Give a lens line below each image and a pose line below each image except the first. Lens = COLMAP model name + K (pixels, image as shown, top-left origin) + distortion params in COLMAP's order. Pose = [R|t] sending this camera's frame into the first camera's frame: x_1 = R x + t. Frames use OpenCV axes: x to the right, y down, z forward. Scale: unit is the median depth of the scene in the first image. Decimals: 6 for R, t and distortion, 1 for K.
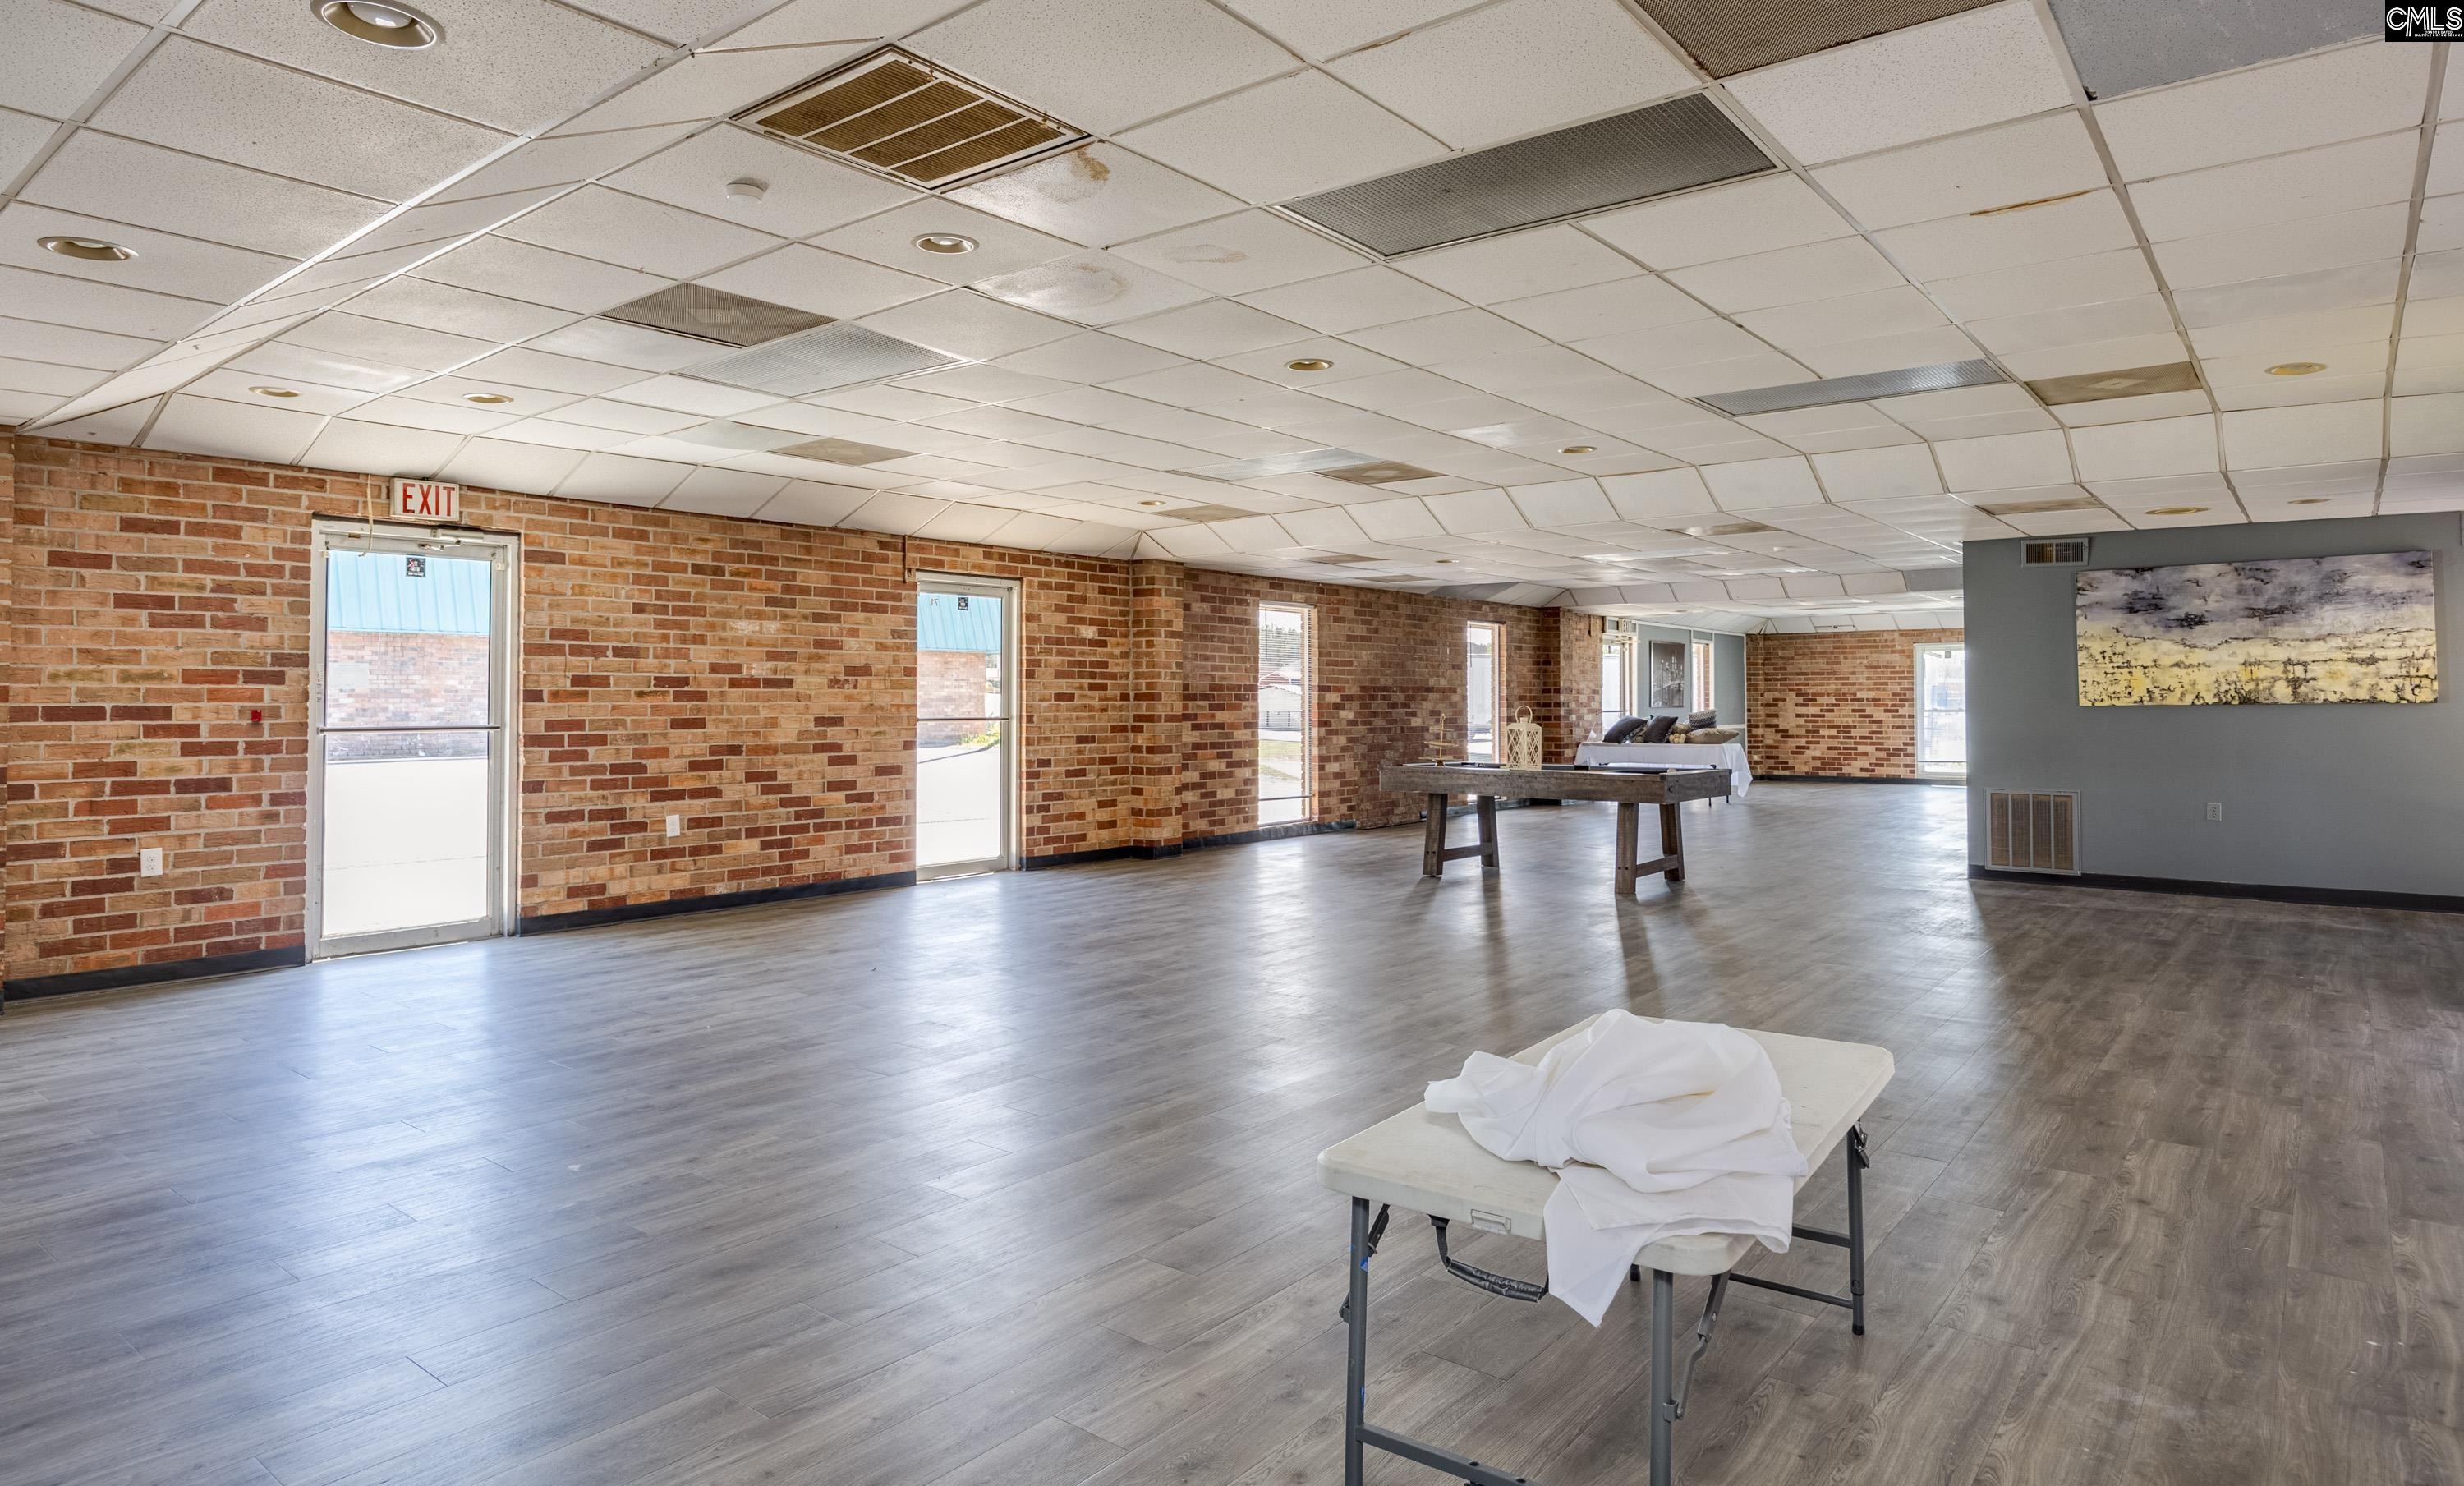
lens RADIAL K [[1379.7, 0, 1200.9], [0, 1379.7, 660.6], [0, 0, 1]] dist [0.000048, 0.001045]
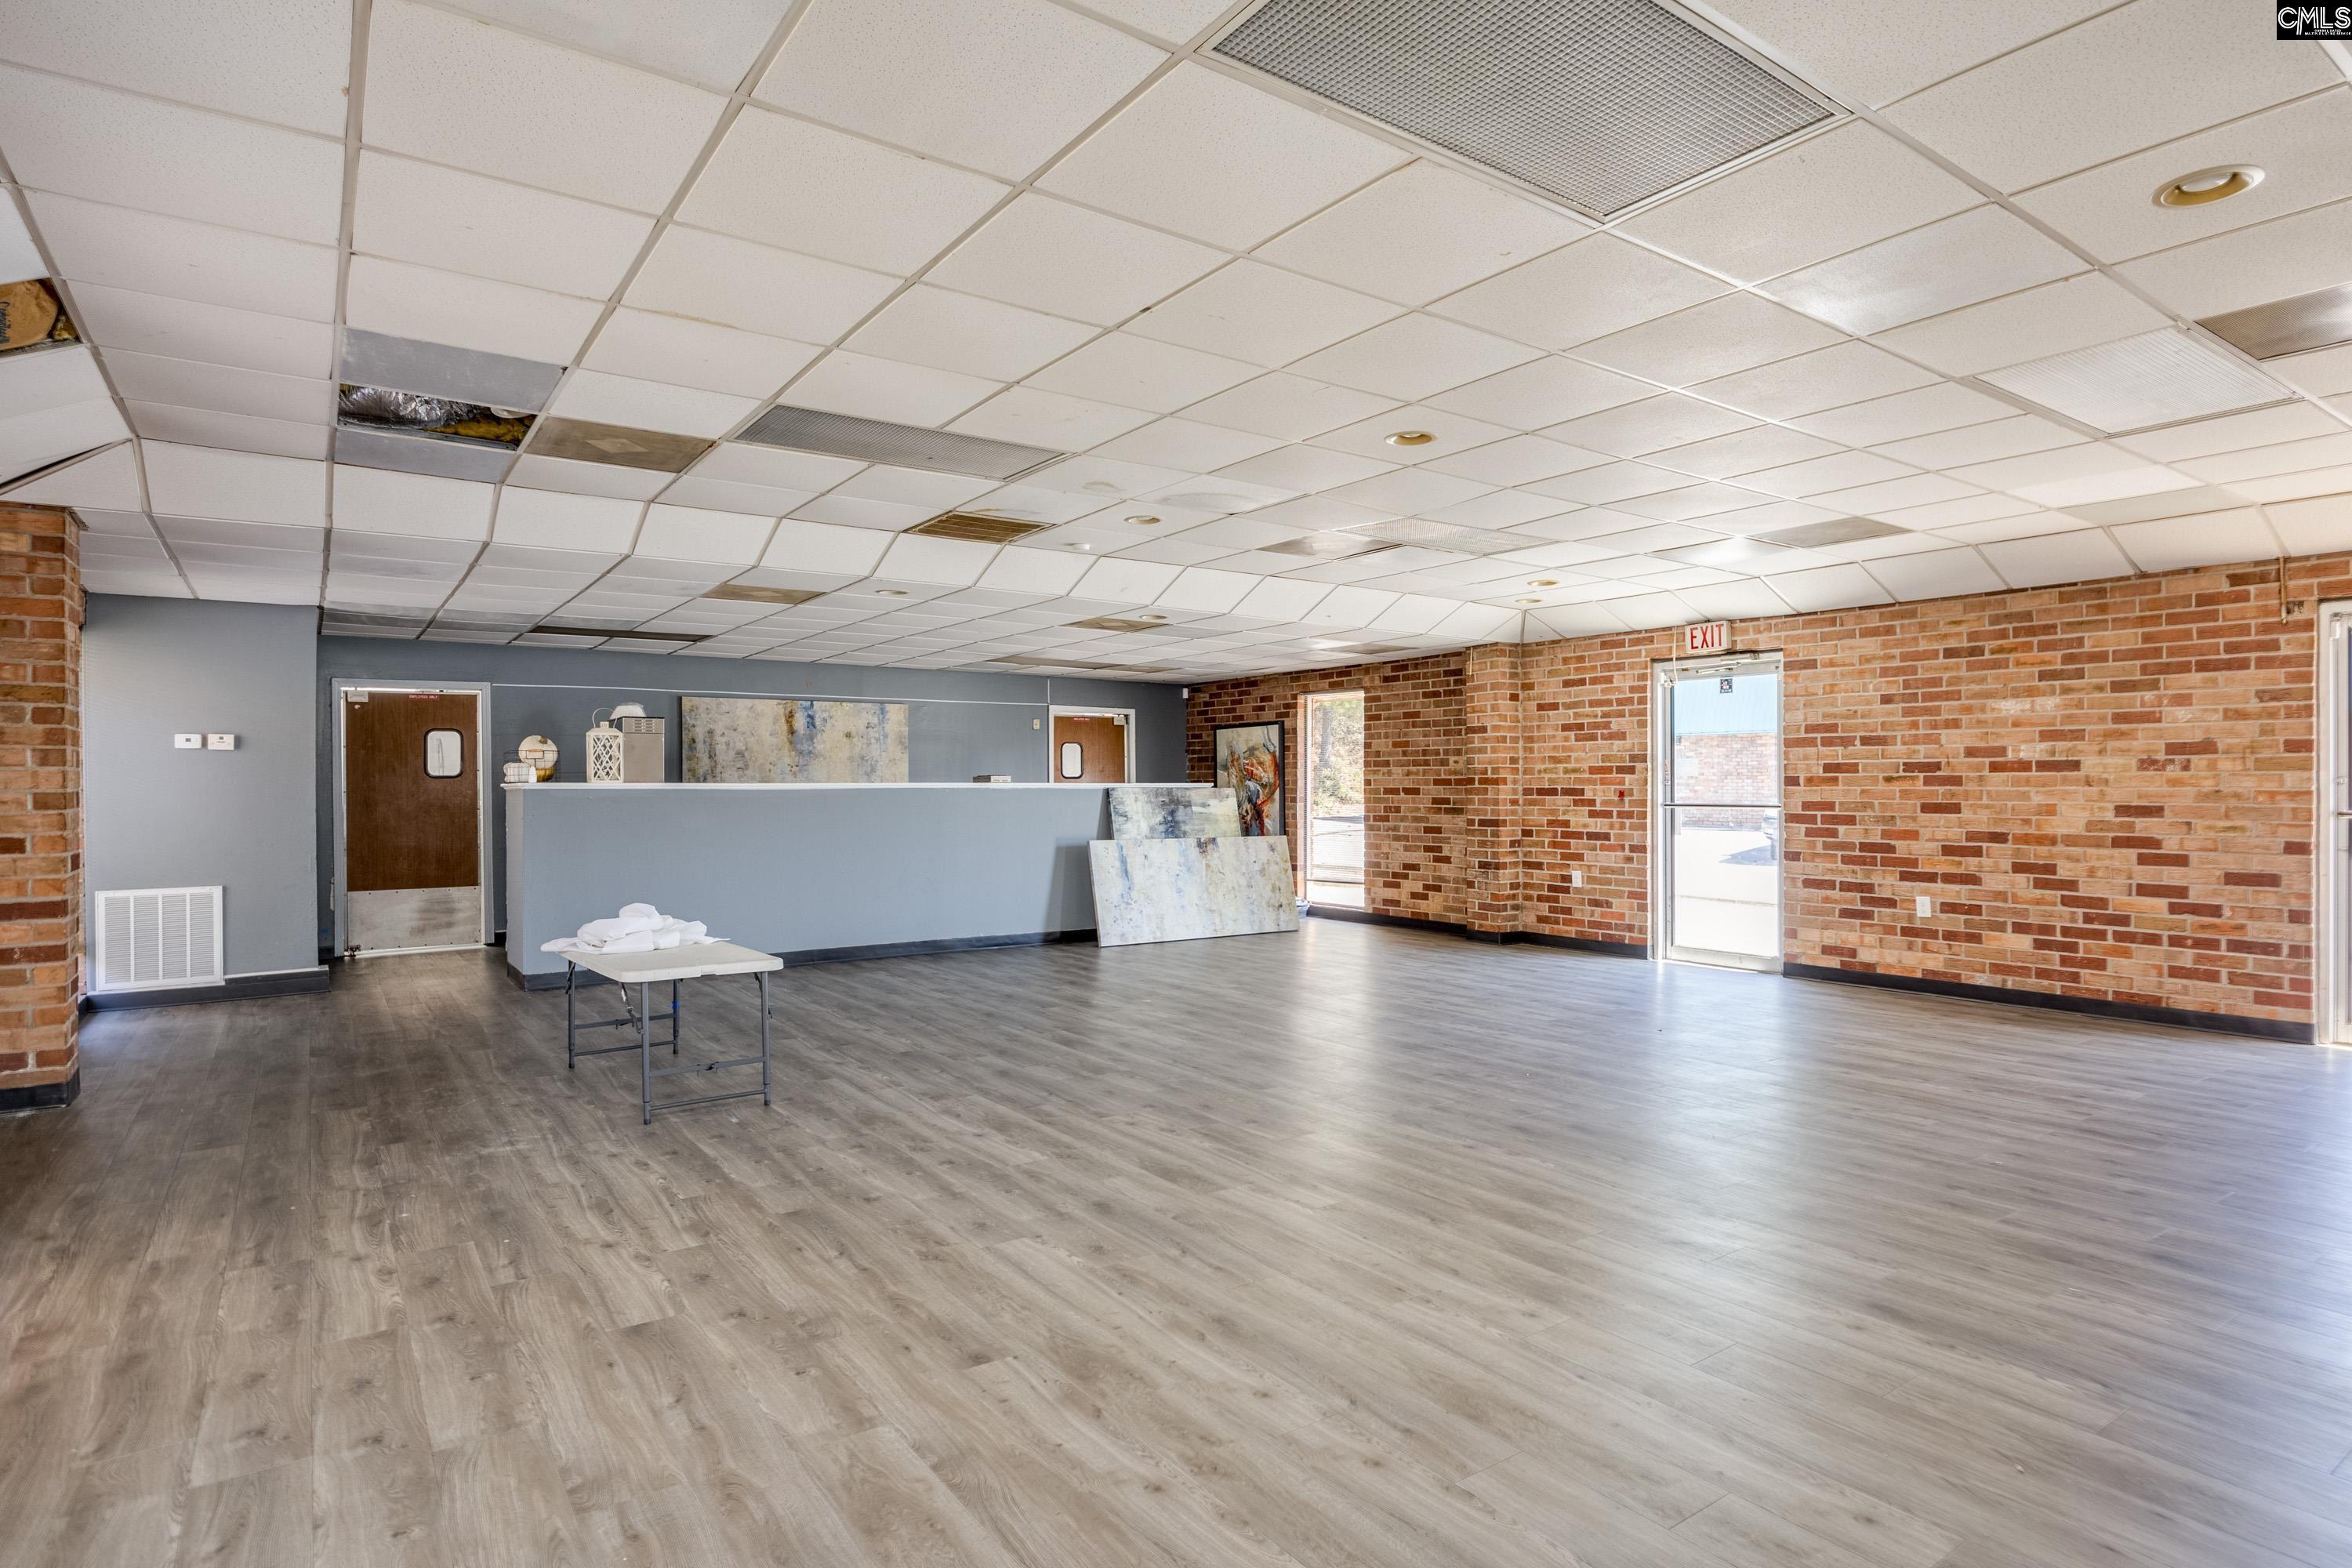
lens RADIAL K [[1241.3, 0, 1236.1], [0, 1241.3, 792.6], [0, 0, 1]] dist [-0.005014, 0.002279]
pose [[-0.234858, 0.007504, -0.972001, 0.566106], [0.027798, 0.999613, 0.001000, 0.017207], [0.971632, -0.026784, -0.234976, 0.643328]]
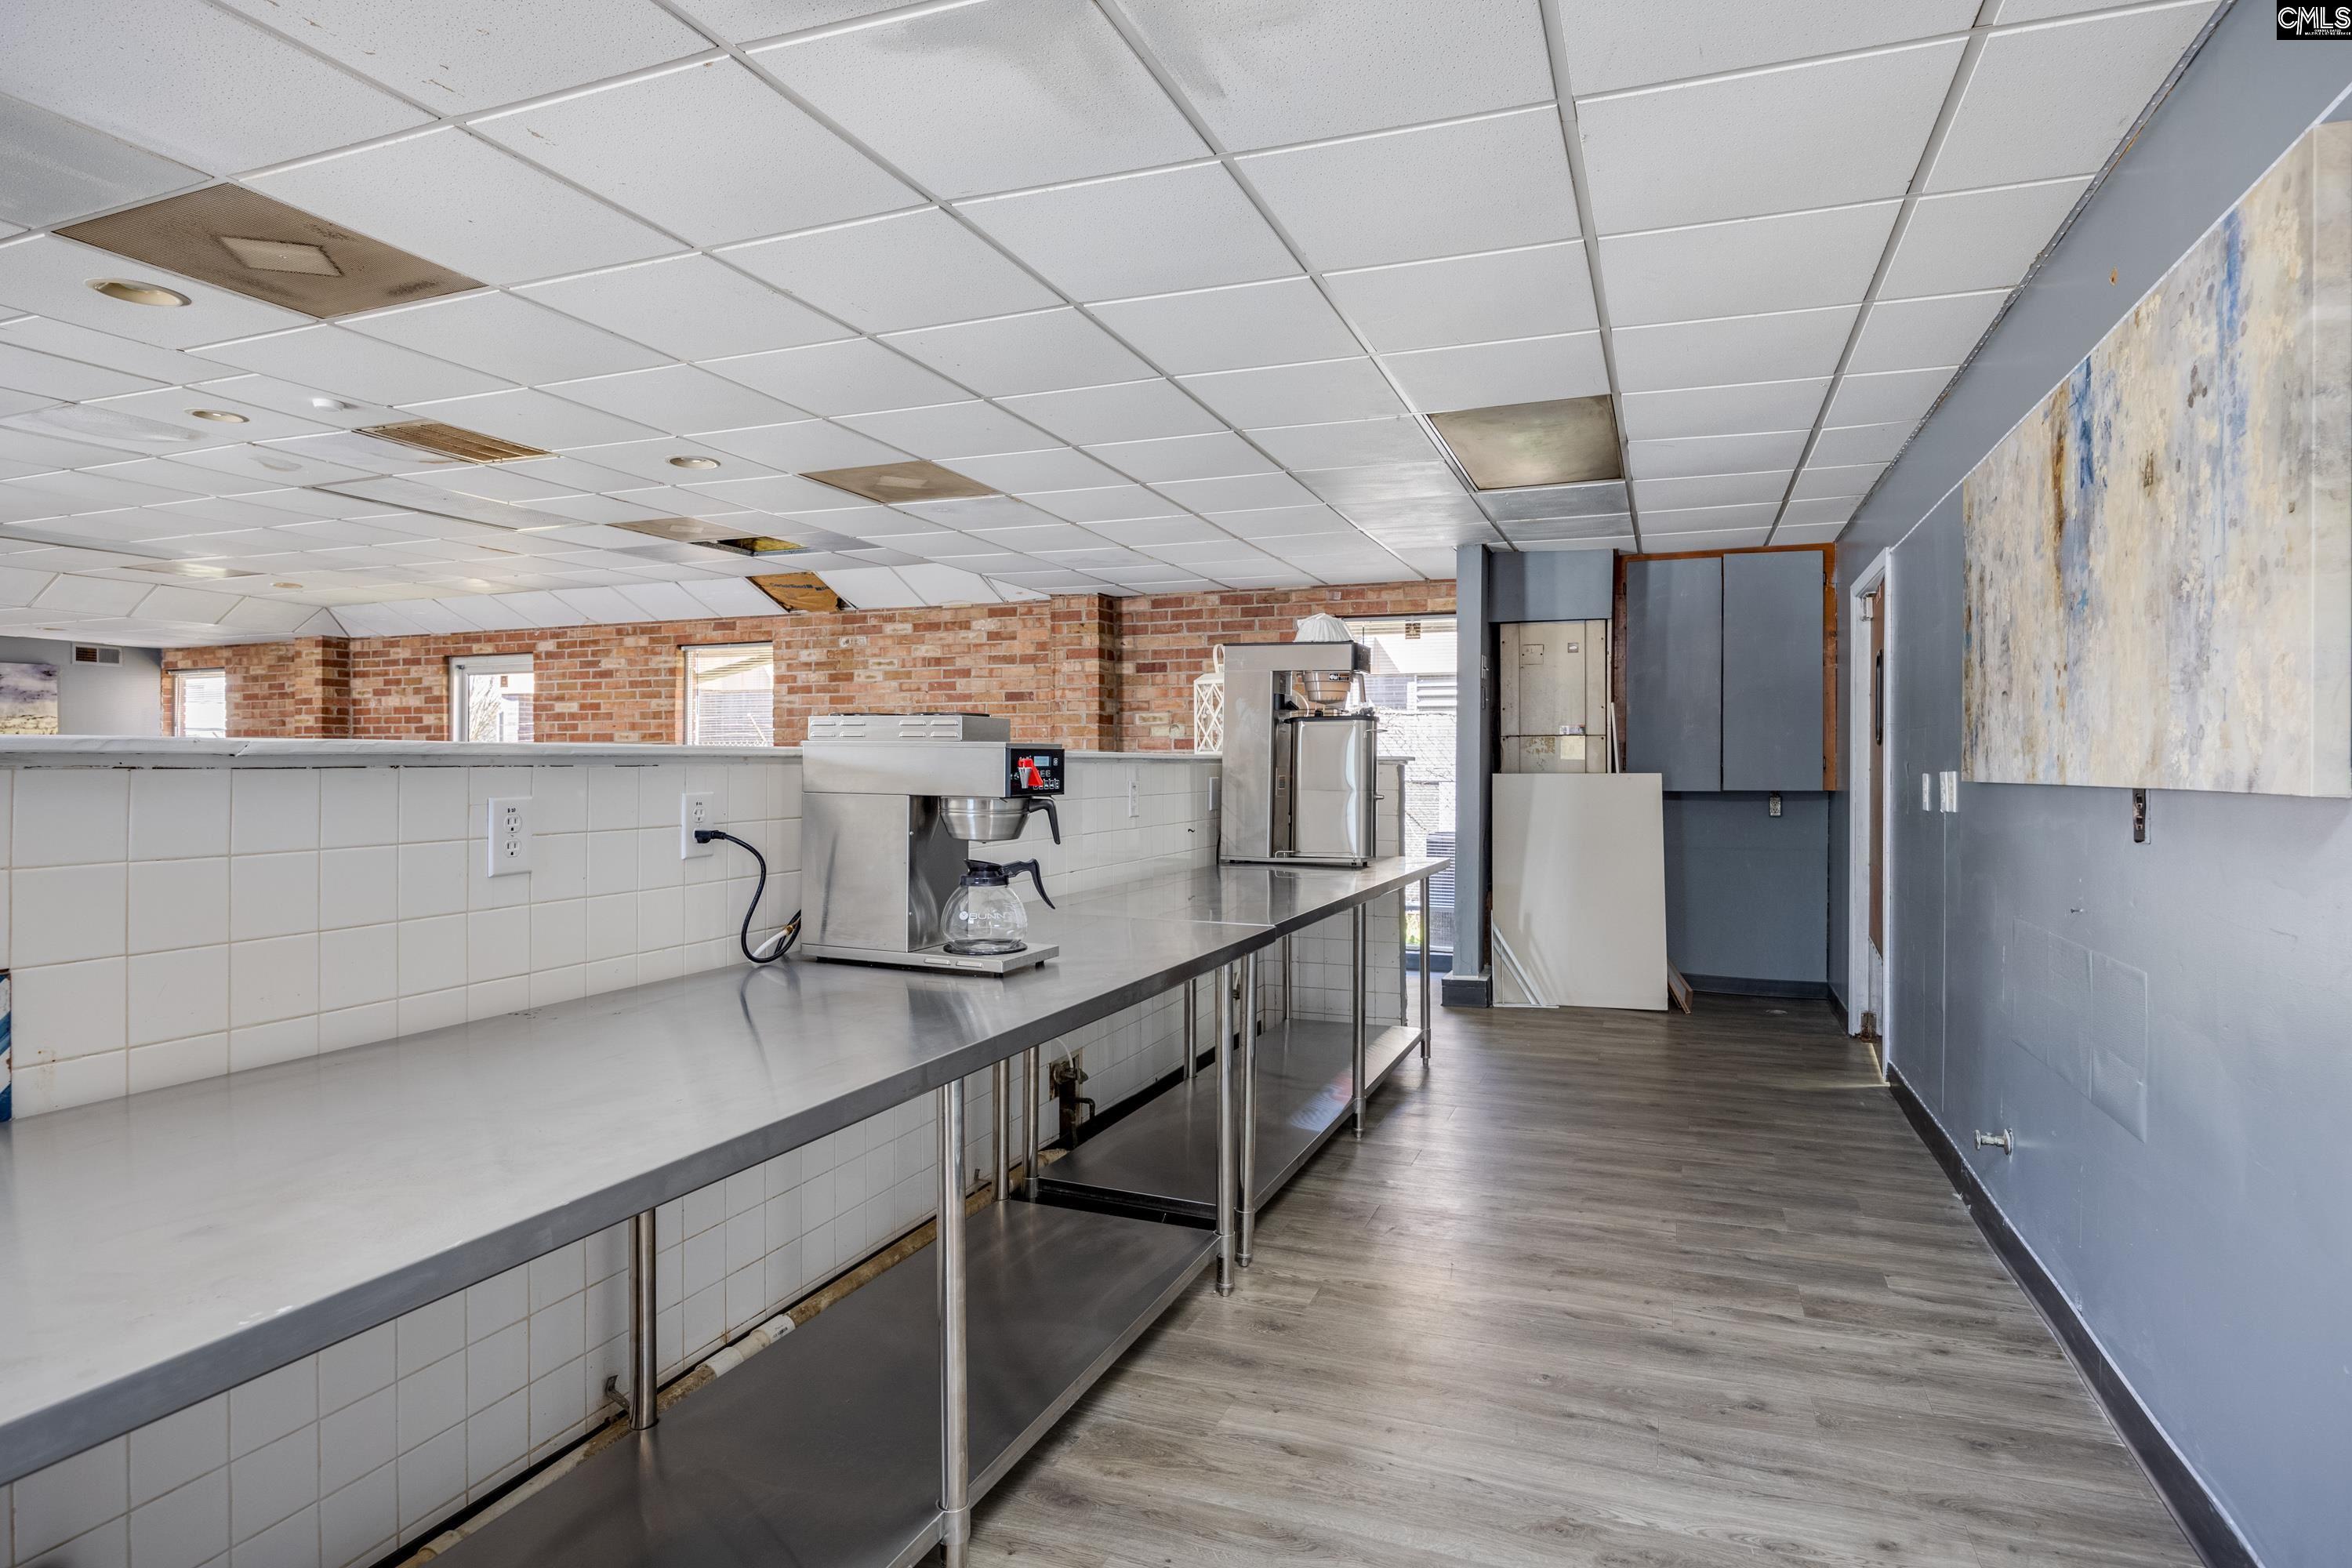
lens RADIAL K [[1273.4, 0, 1151.9], [0, 1273.4, 758.9], [0, 0, 1]] dist [-0.004926, -0.000964]
pose [[-0.307889, 0.006212, 0.951402, -0.711280], [-0.025612, 0.999562, -0.014815, 0.011132], [-0.951078, -0.028929, -0.307595, 0.247870]]
